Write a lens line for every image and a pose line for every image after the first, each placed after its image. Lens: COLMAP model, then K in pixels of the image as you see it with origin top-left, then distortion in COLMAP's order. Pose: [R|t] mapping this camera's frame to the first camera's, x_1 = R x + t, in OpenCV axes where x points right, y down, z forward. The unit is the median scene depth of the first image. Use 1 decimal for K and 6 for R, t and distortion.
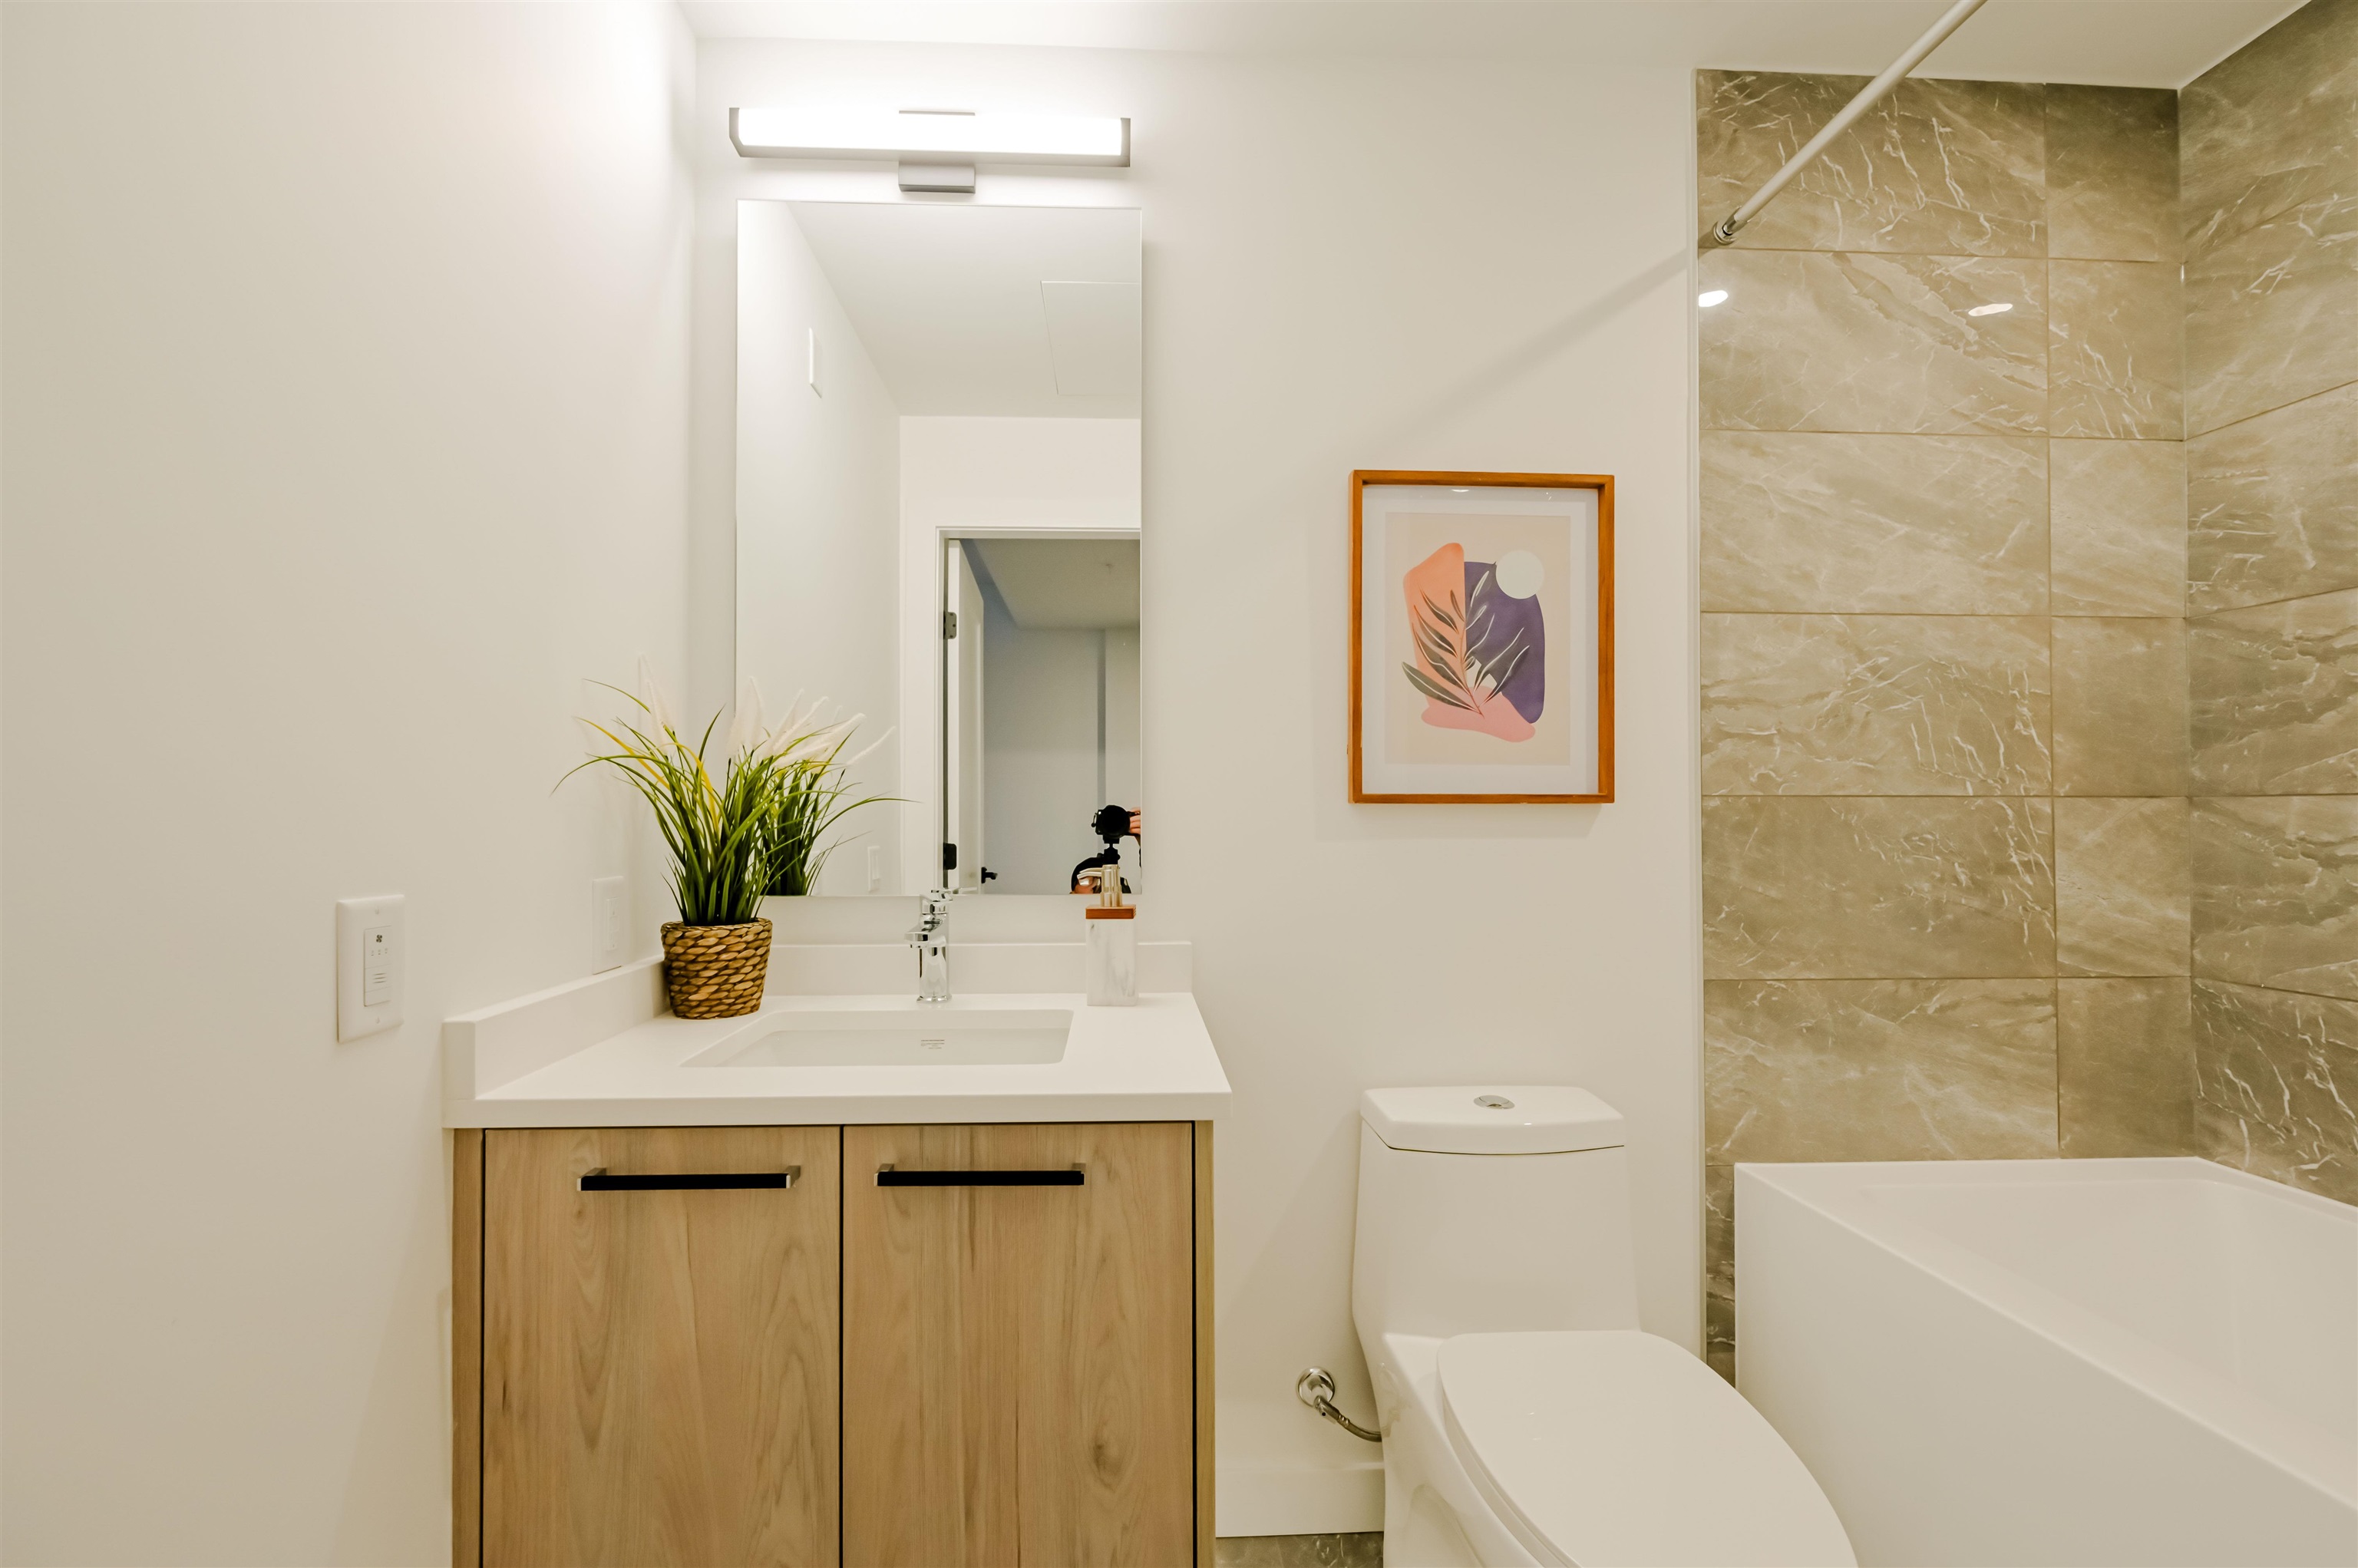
lens RADIAL K [[953.8, 0, 1174.5], [0, 953.8, 807.4], [0, 0, 1]] dist [0.001897, 0.000167]
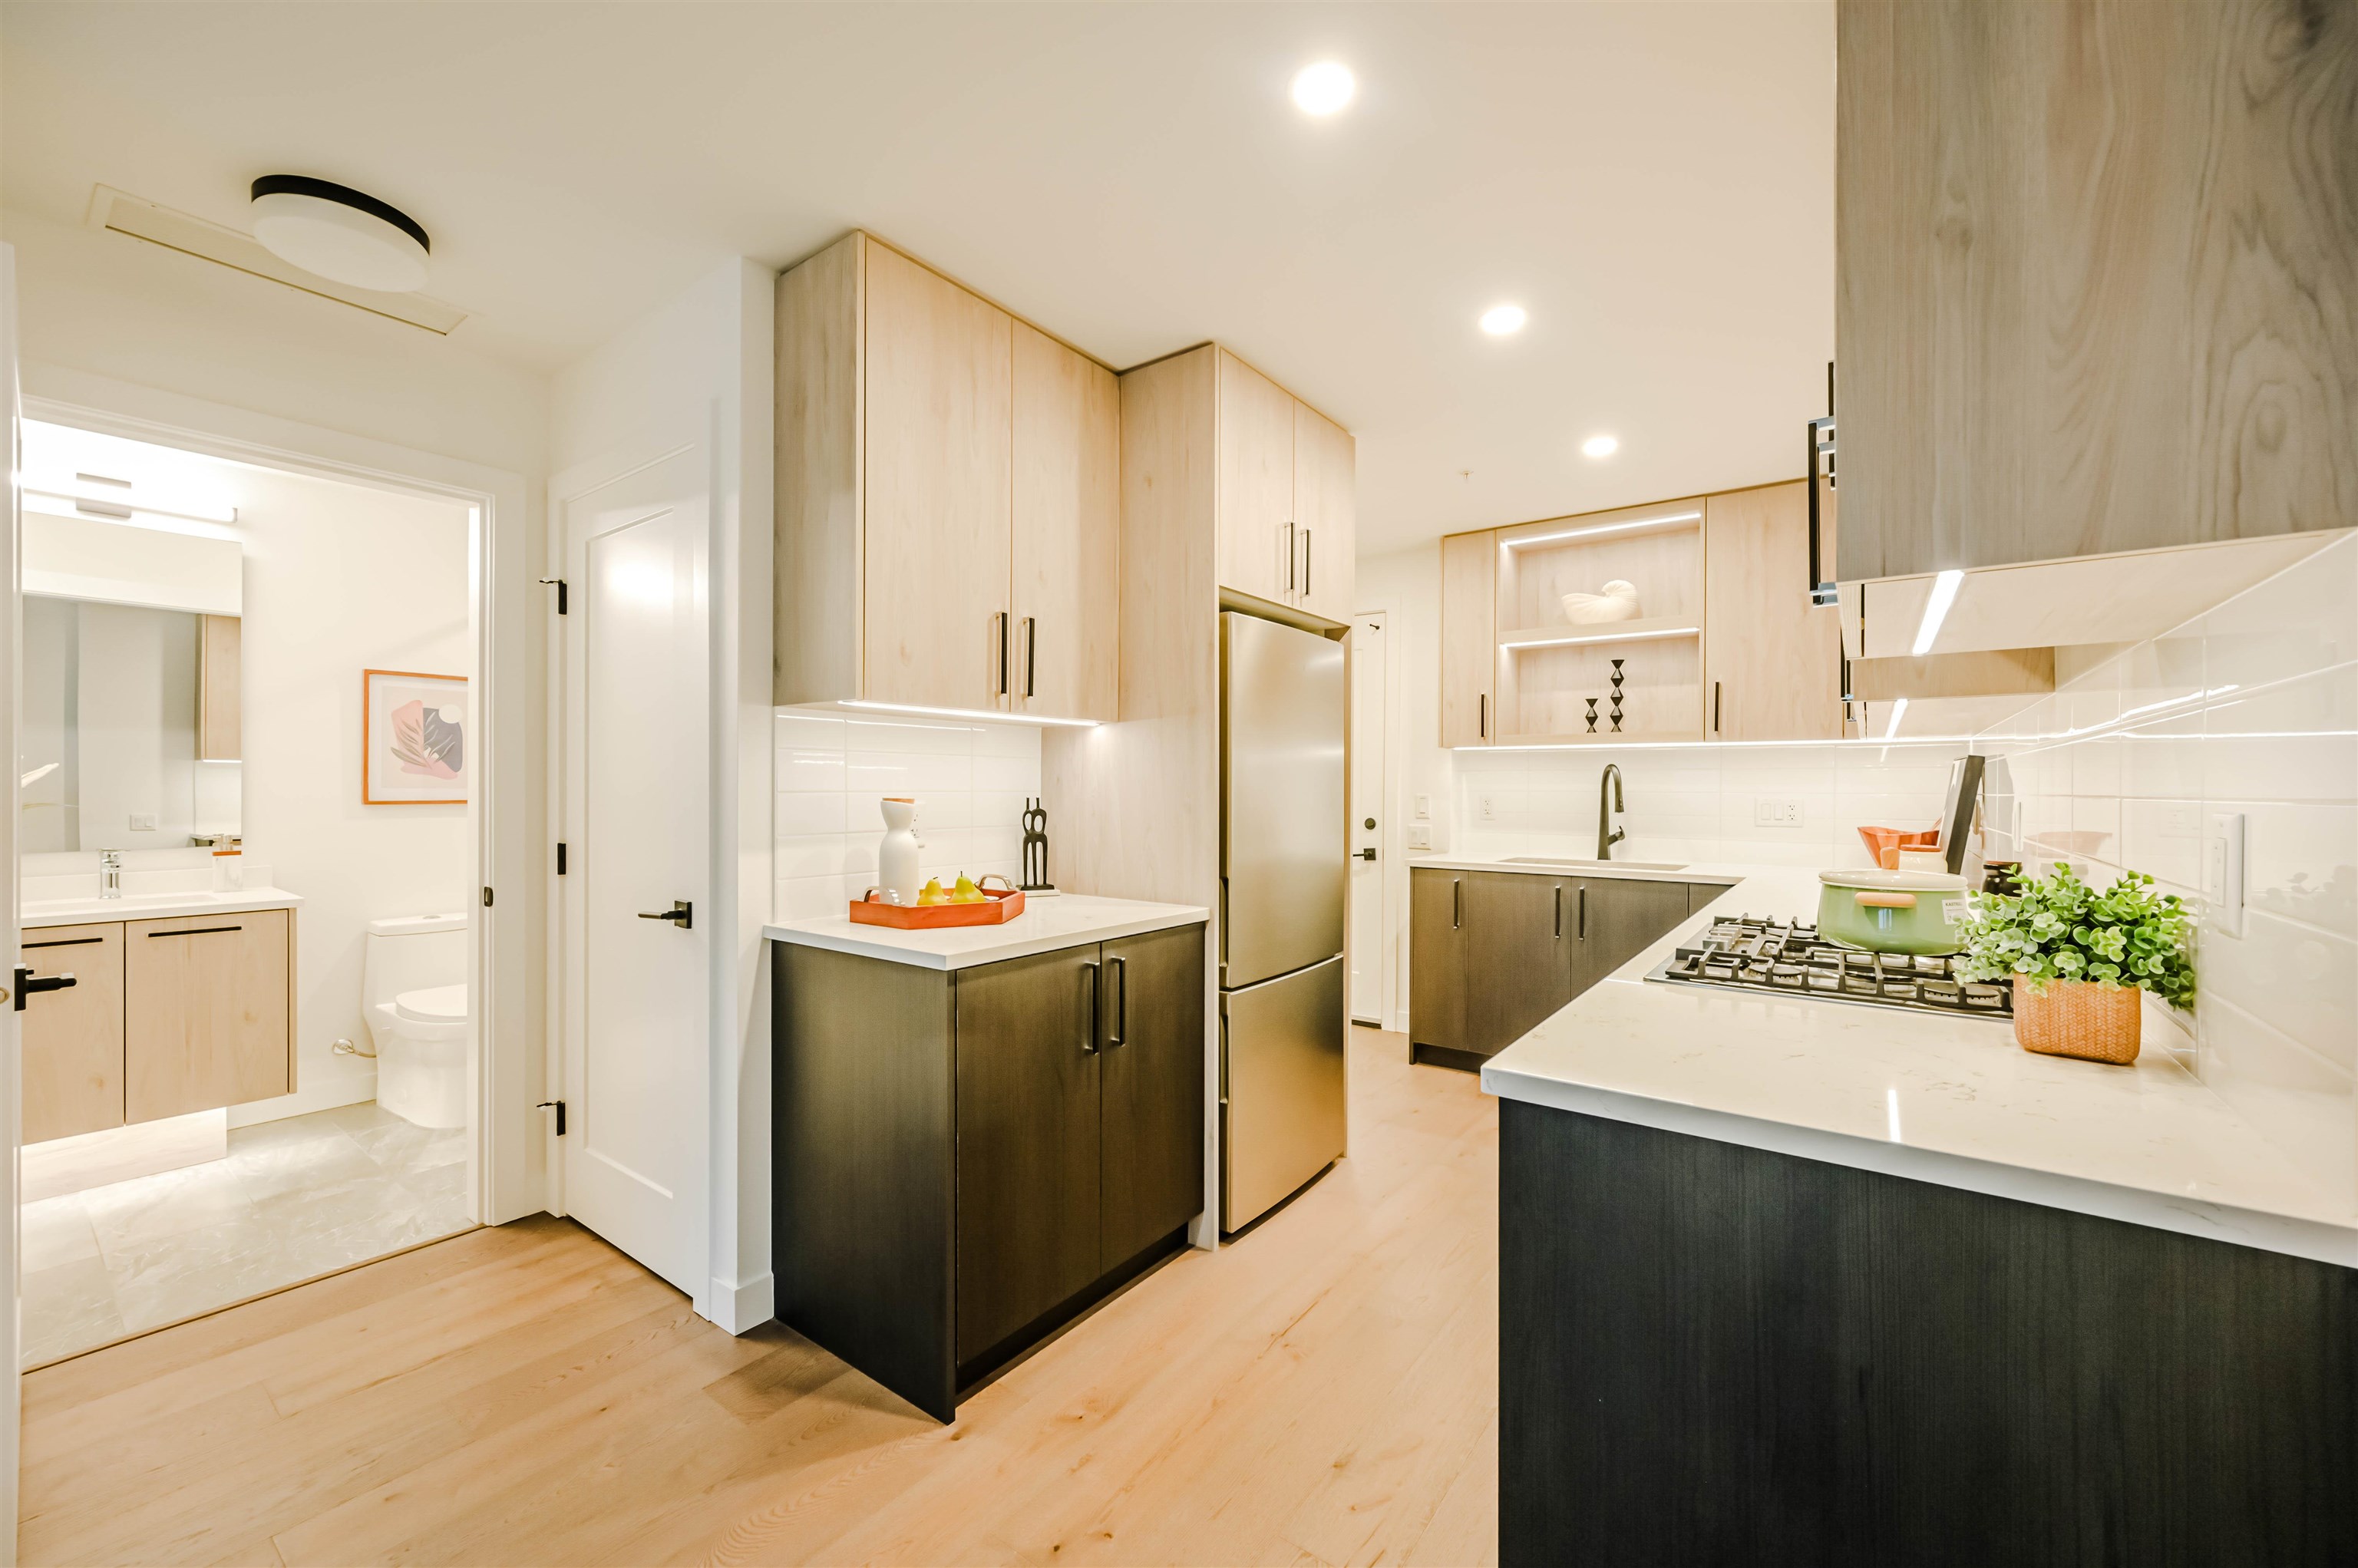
lens RADIAL K [[920.0, 0, 1187.8], [0, 920.0, 786.1], [0, 0, 1]] dist [-0.005647, -0.000151]
pose [[0.646467, 0.003173, 0.762935, -0.225104], [-0.012323, 0.999904, 0.006284, -0.088902], [-0.762842, -0.013464, 0.646444, -2.024059]]
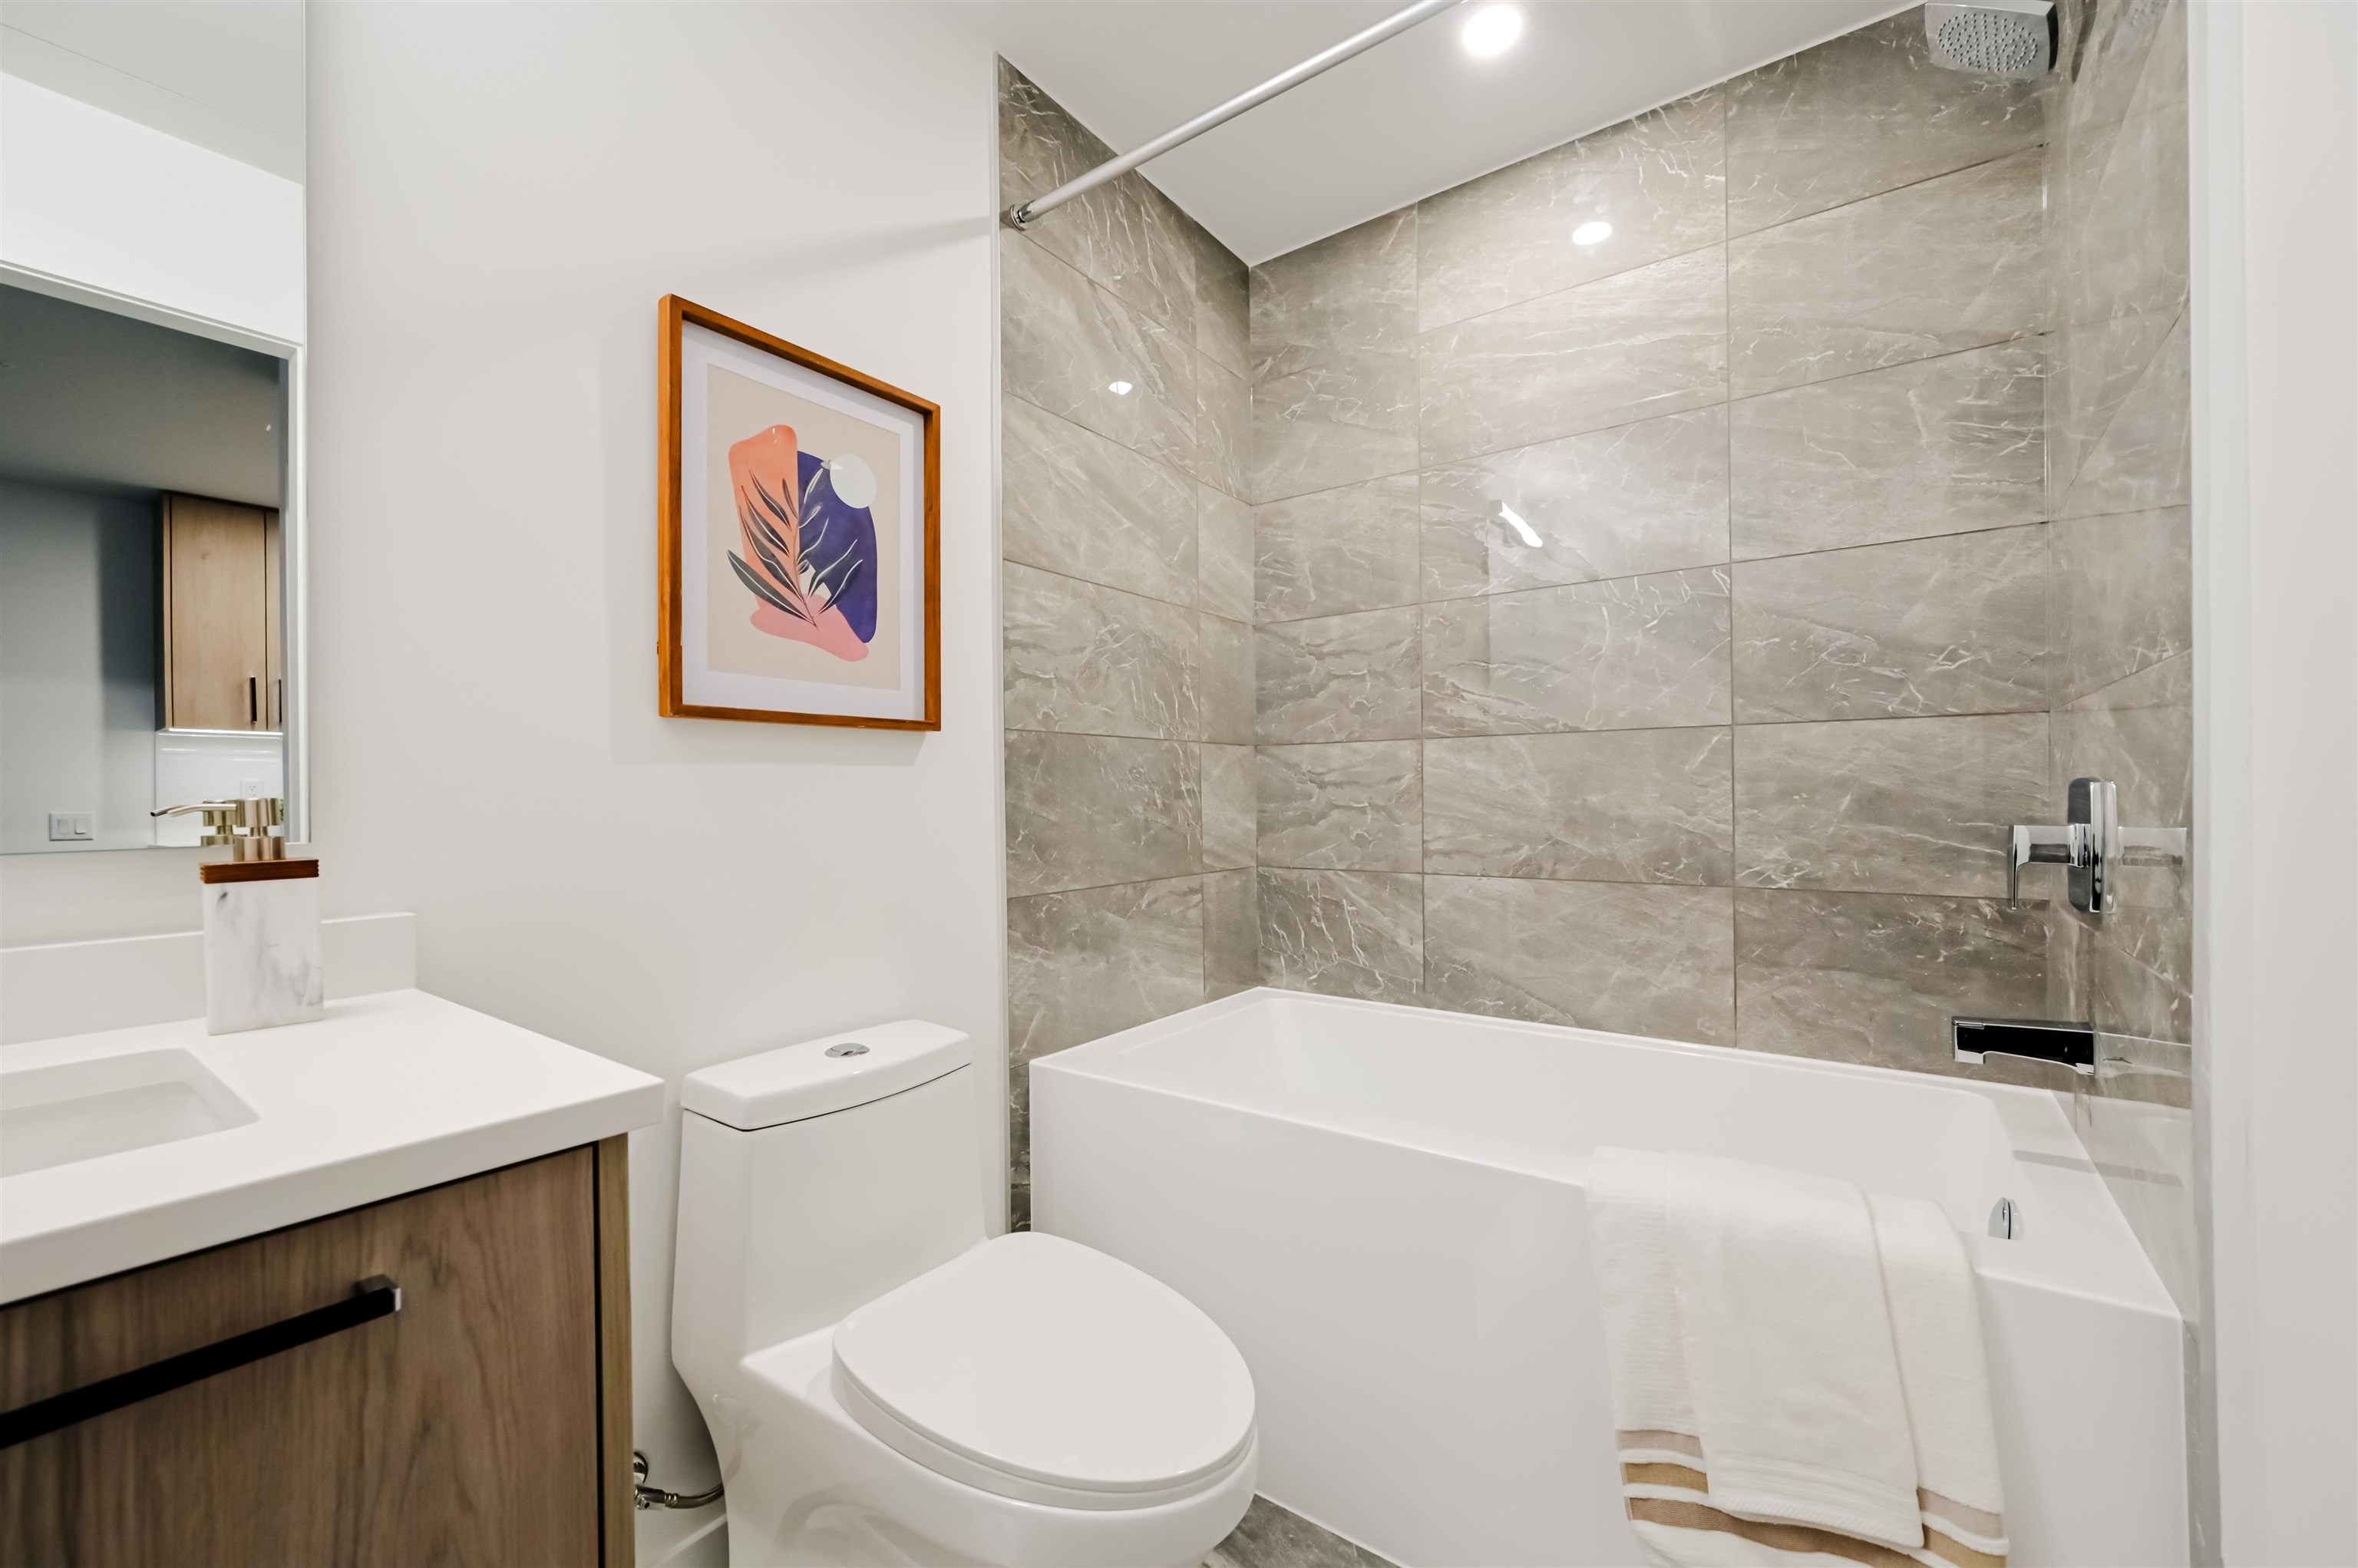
lens RADIAL K [[925.1, 0, 1186.0], [0, 925.1, 787.0], [0, 0, 1]] dist [0.000108, 0.000017]
pose [[0.639612, -0.004383, 0.768686, -0.122213], [0.002834, 0.999990, 0.003344, 0.050543], [-0.768693, 0.000039, 0.639618, 0.169973]]
